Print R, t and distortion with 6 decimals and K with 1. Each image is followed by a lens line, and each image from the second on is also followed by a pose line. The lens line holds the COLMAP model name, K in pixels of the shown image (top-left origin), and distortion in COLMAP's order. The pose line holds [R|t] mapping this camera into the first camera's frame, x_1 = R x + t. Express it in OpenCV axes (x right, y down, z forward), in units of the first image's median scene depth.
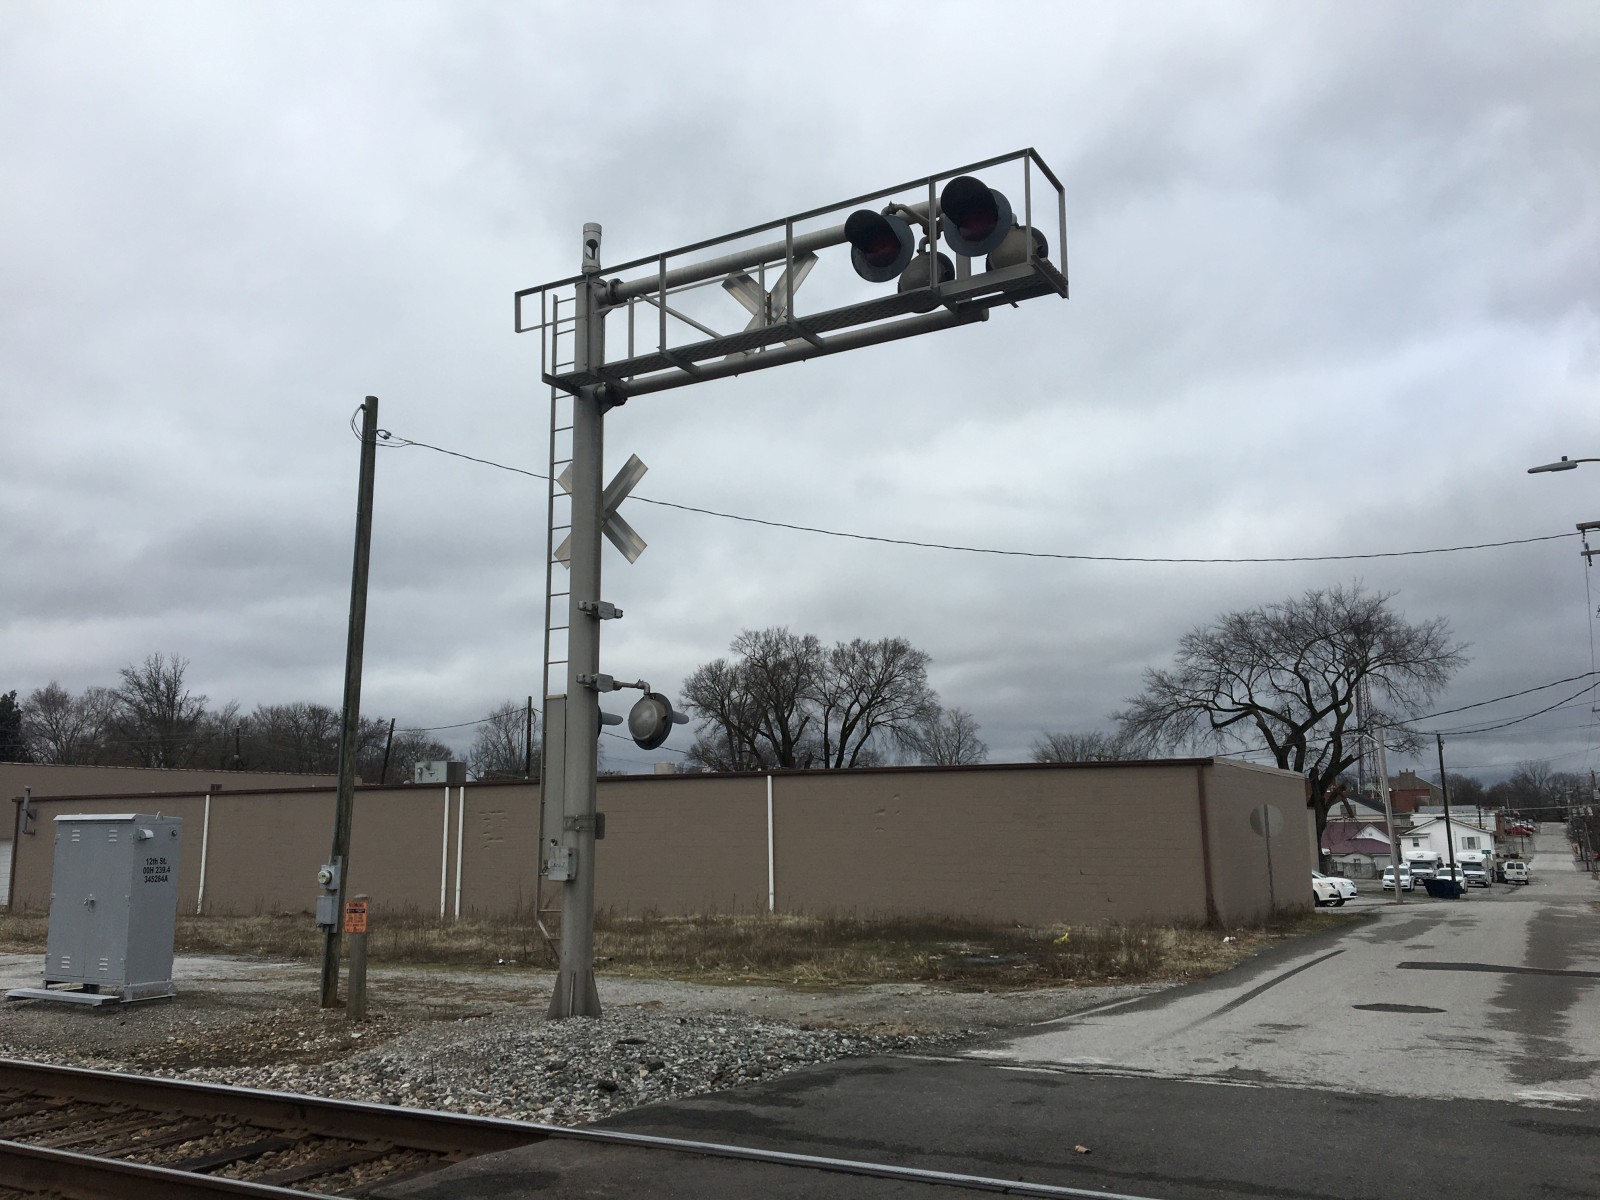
lens RADIAL K [[1340.5, 0, 800.0], [0, 1340.5, 600.0], [0, 0, 1]] dist [0.058966, -0.076653]
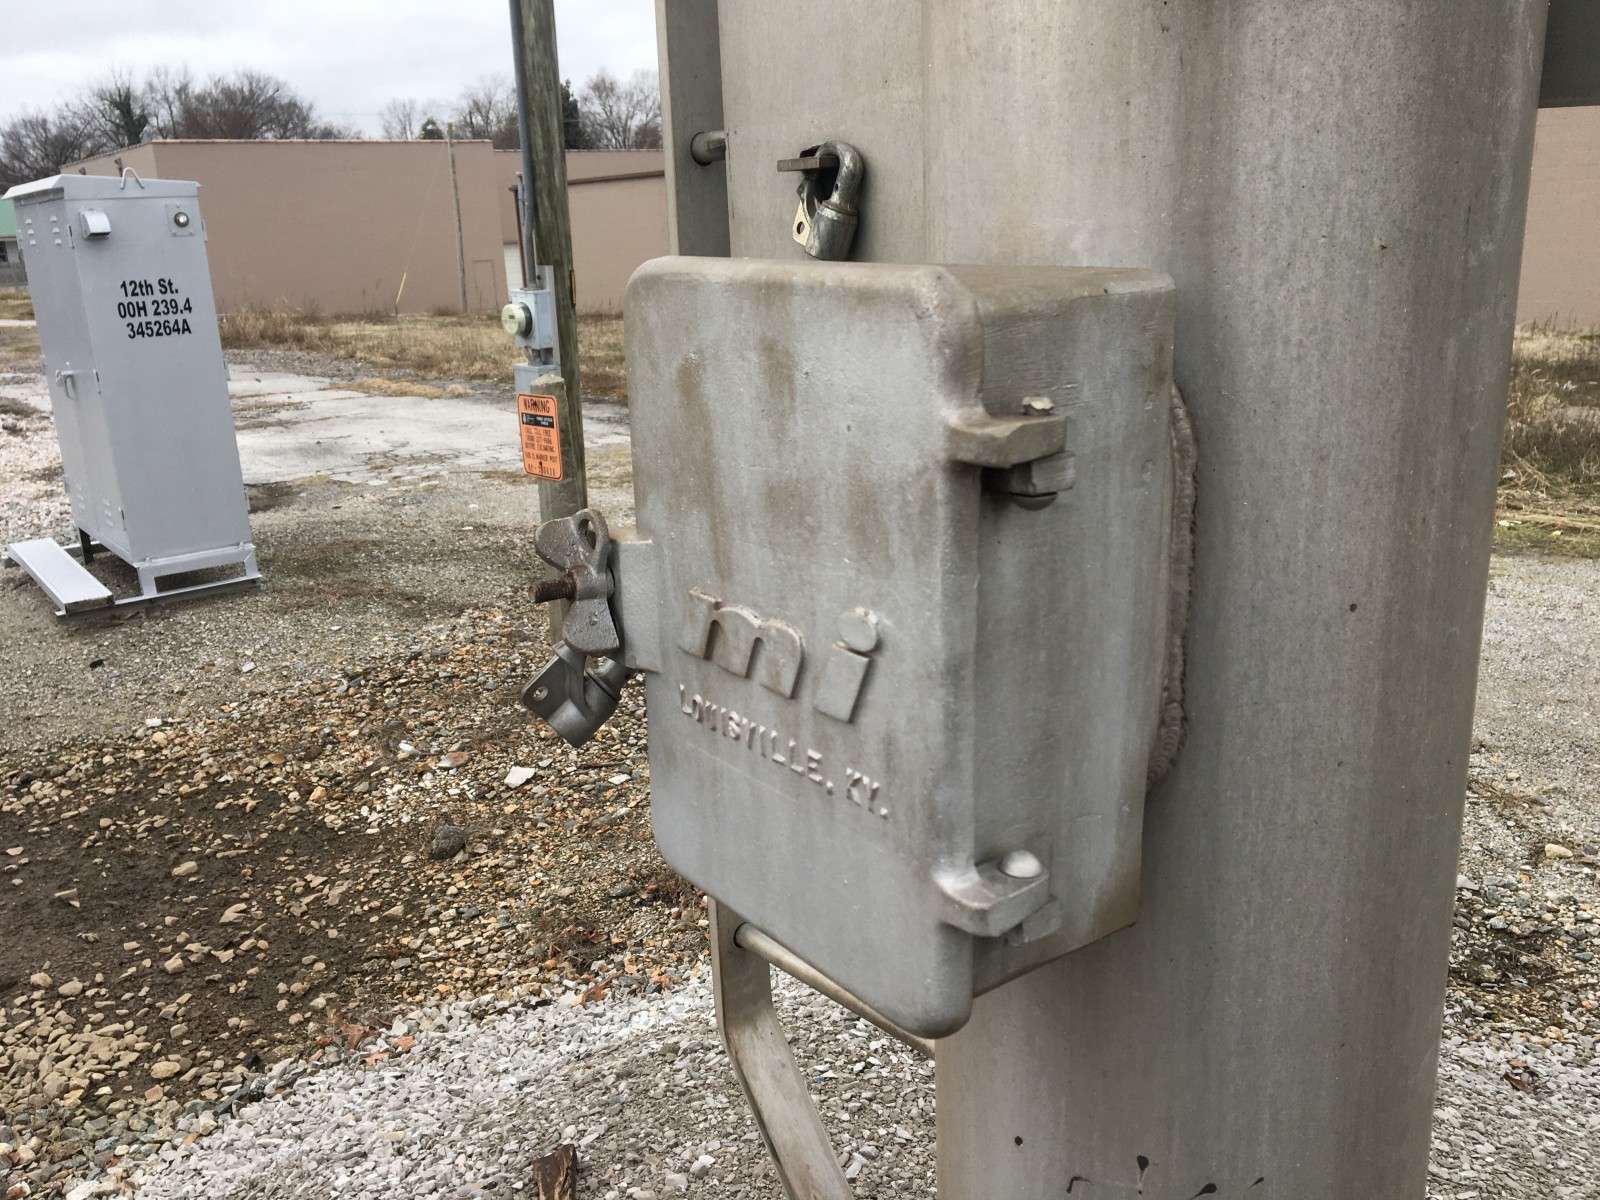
lens RADIAL K [[1341.3, 0, 785.3], [0, 1341.3, 612.5], [0, 0, 1]] dist [0.102996, -0.171392]
pose [[0.918313, 0.075750, -0.388540, -0.044475], [0.105284, 0.899432, 0.424191, 0.049030], [0.381597, -0.430447, 0.817984, 0.270468]]
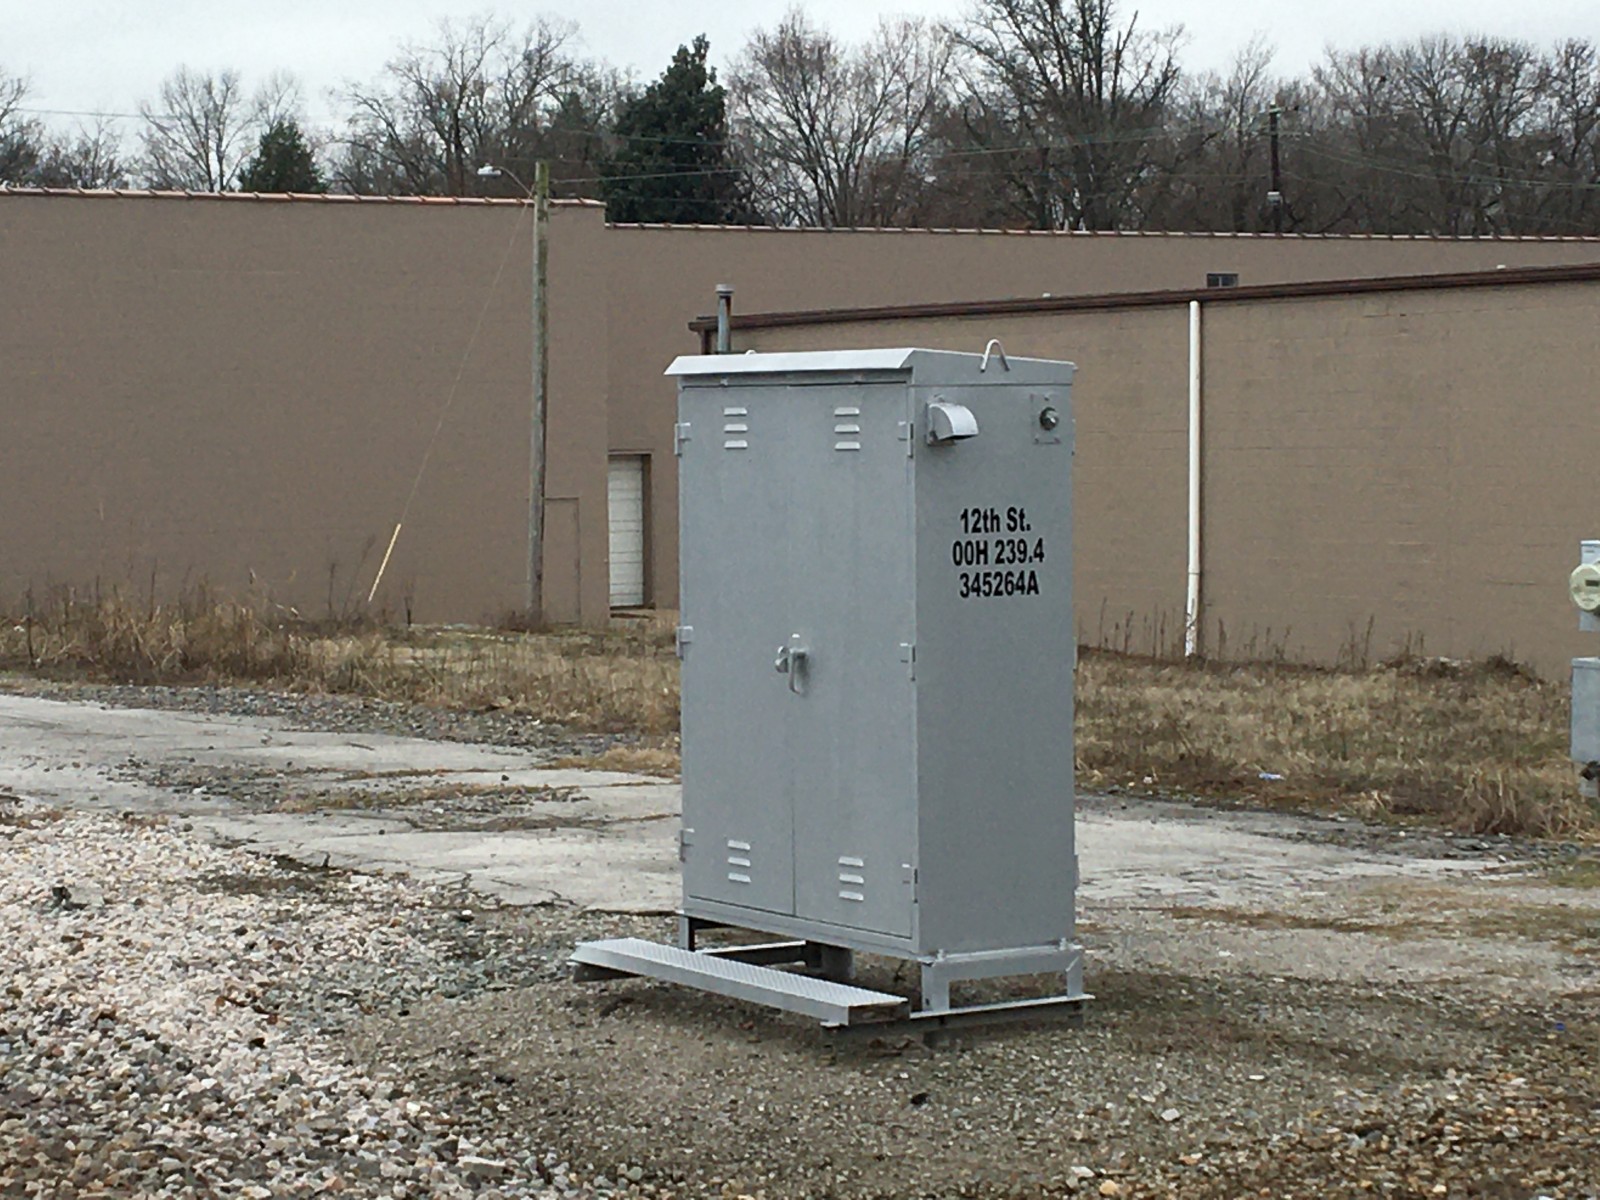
lens RADIAL K [[4088.6, 0, 668.0], [0, 4088.6, 602.5], [0, 0, 1]] dist [0.127942, 0.369154]
pose [[0.857627, 0.017993, -0.513957, -0.042469], [0.093351, 0.977338, 0.189988, 0.018265], [0.505729, -0.210917, 0.836512, 0.108934]]
